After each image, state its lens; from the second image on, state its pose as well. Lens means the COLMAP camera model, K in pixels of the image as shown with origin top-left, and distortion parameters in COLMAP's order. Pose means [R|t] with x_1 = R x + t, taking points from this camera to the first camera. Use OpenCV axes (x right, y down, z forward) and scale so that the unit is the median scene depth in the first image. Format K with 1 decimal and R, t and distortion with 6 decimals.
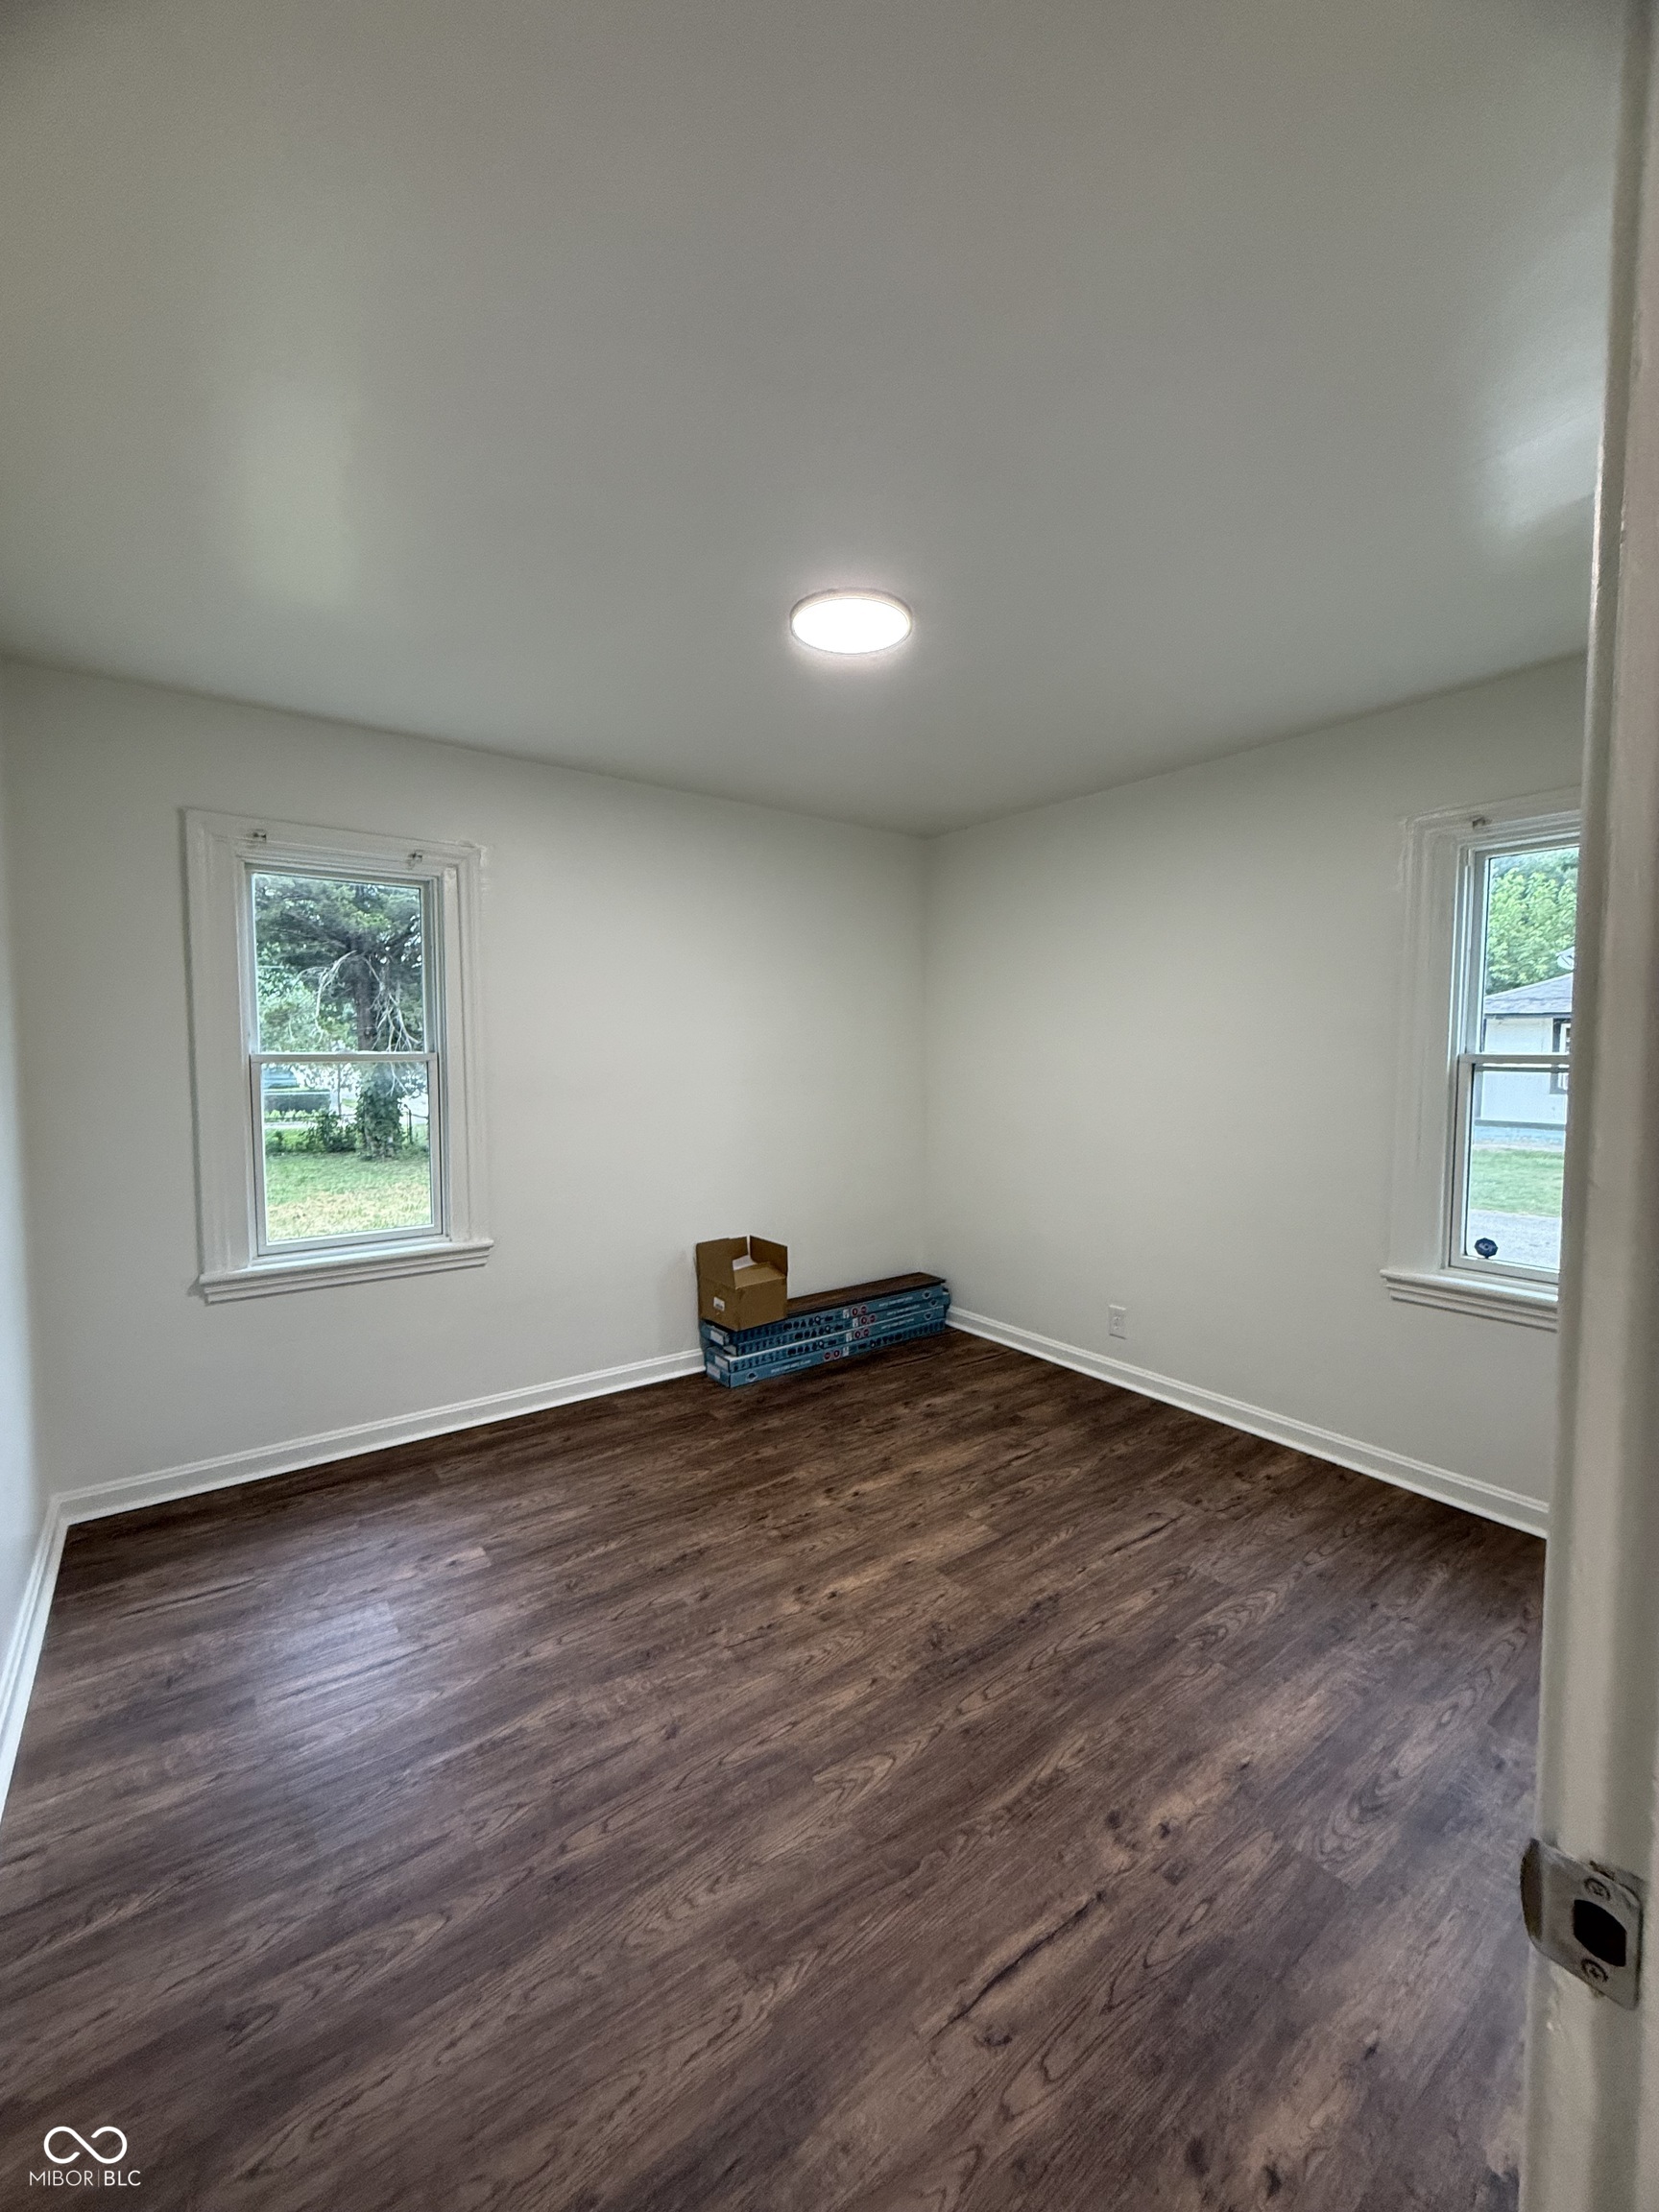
lens RADIAL K [[877.7, 0, 825.4], [0, 877.7, 1097.3], [0, 0, 1]] dist [-0.000612, 0.000245]
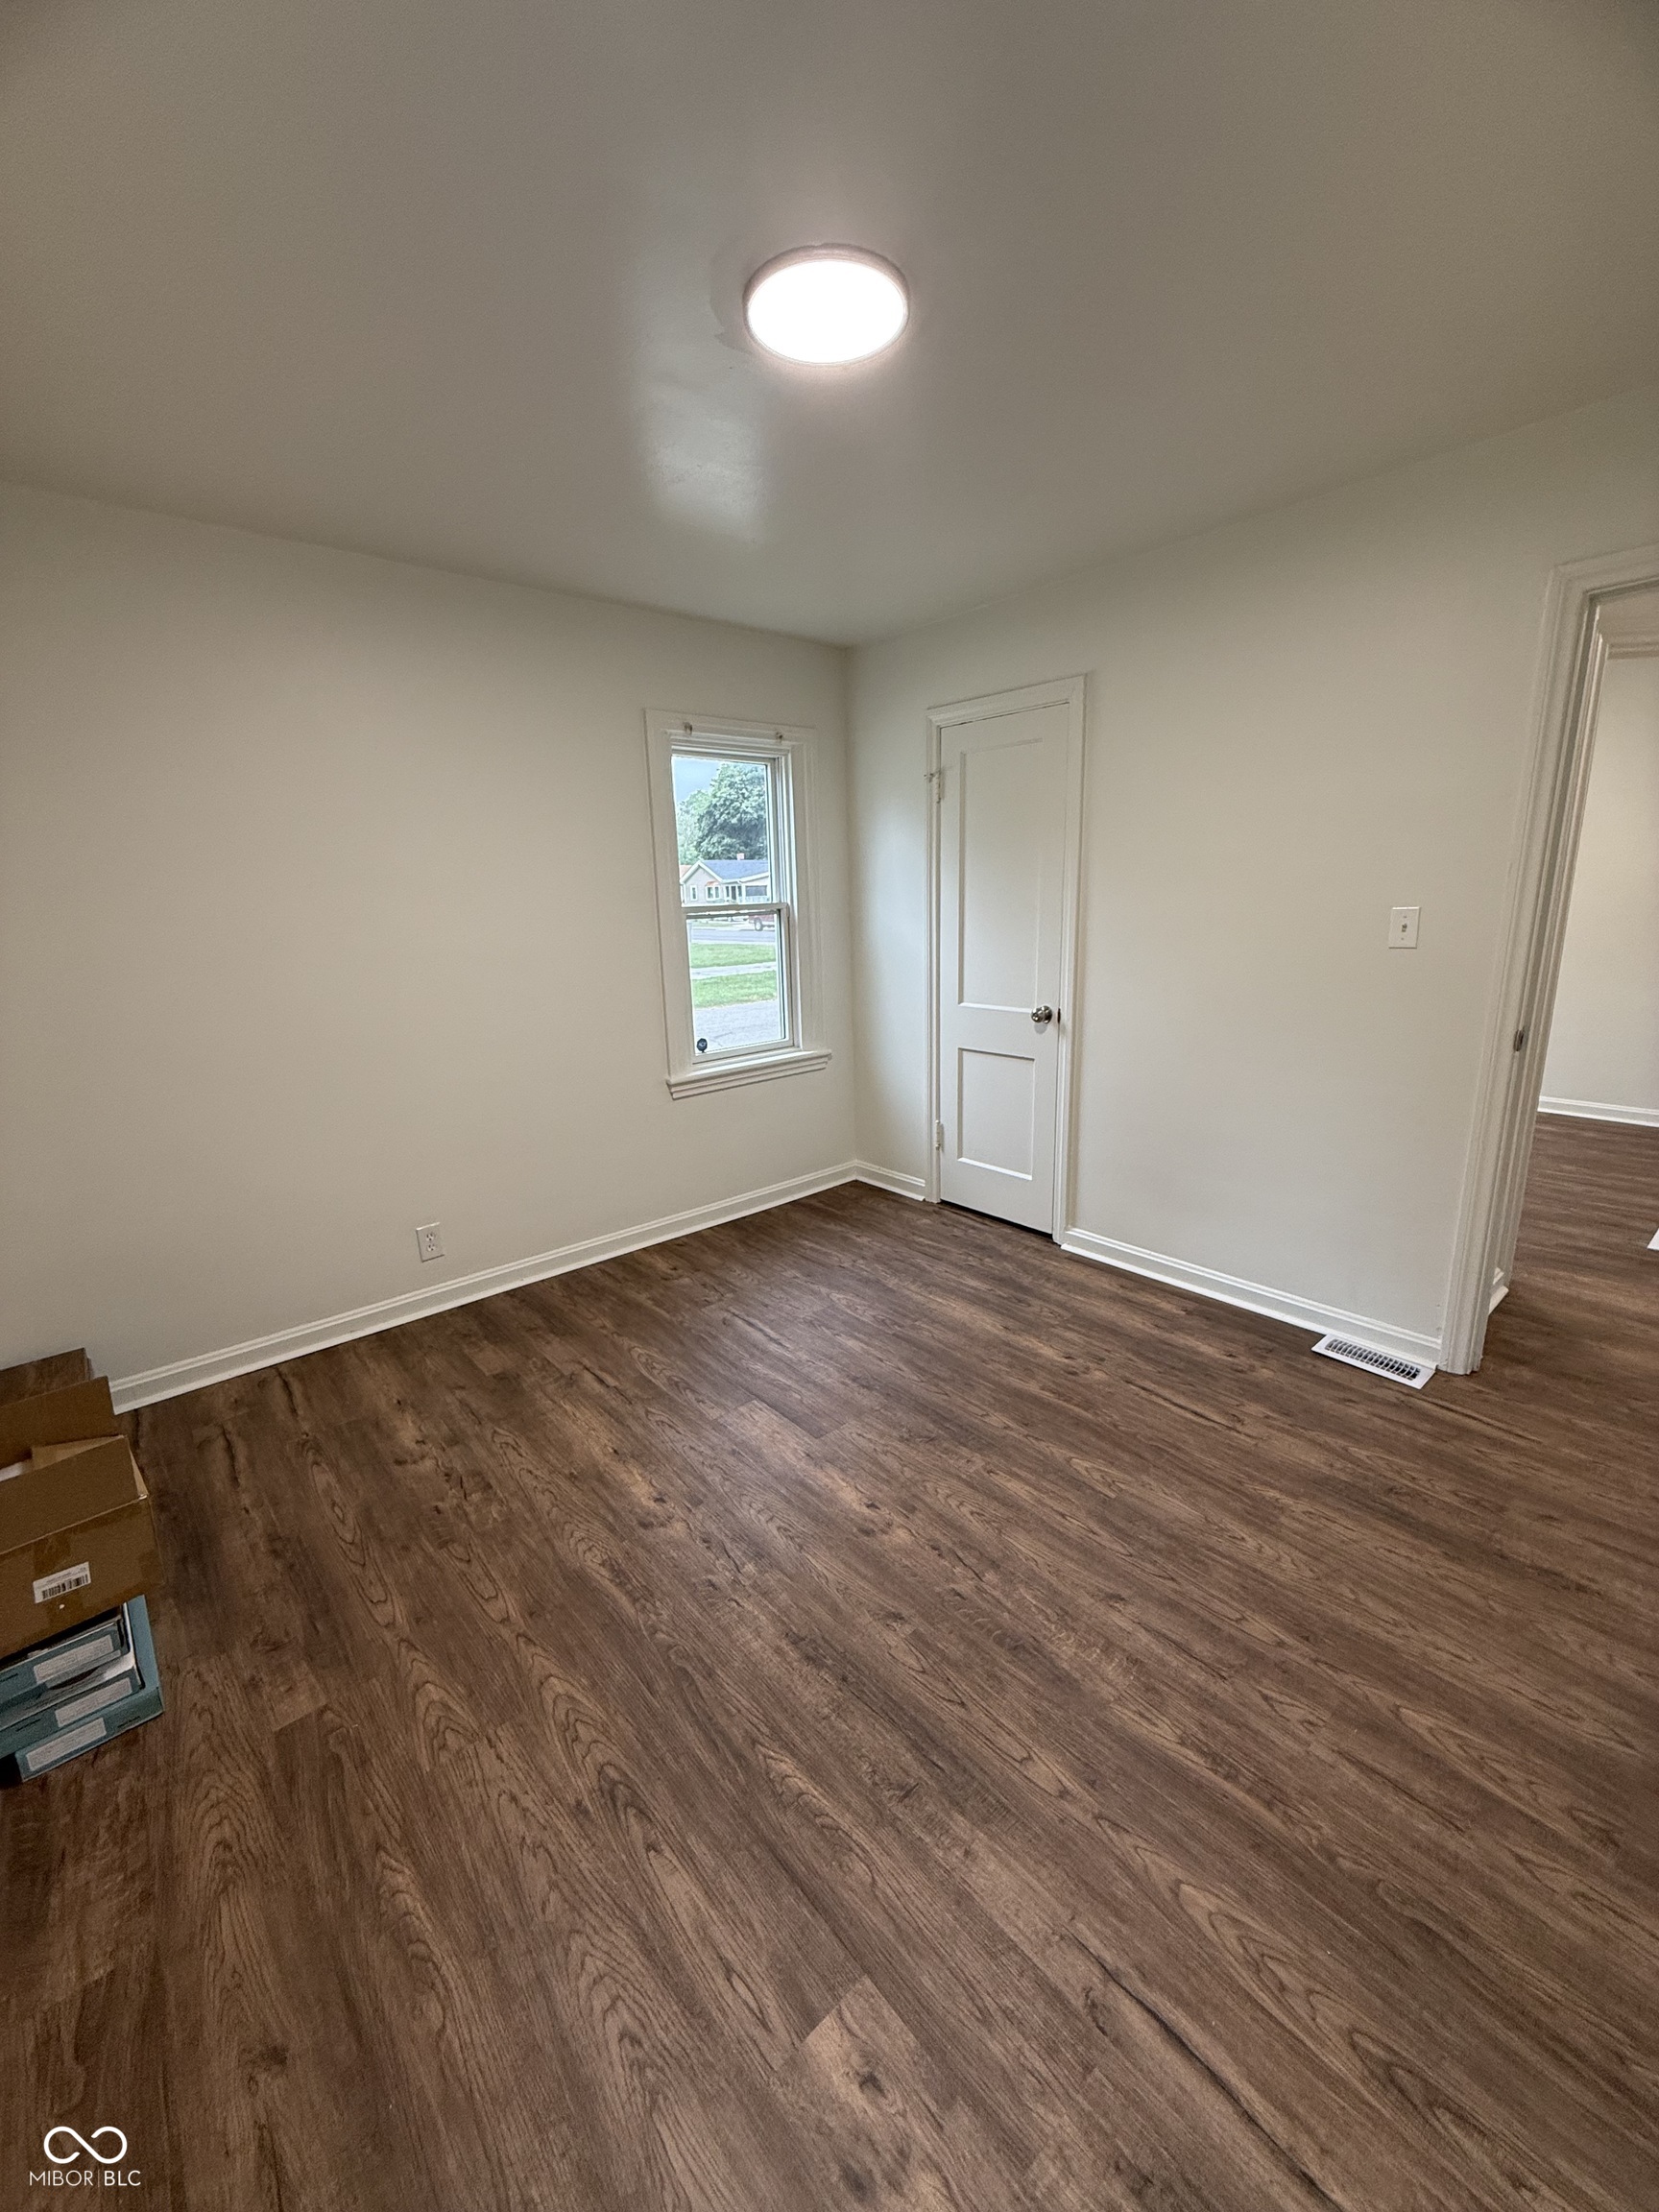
lens RADIAL K [[877.7, 0, 825.4], [0, 877.7, 1097.3], [0, 0, 1]] dist [-0.000612, 0.000245]
pose [[-0.072455, -0.225693, 0.971500, -0.729331], [0.088289, 0.968785, 0.231647, -0.064174], [-0.993456, 0.102557, -0.050267, 0.969700]]
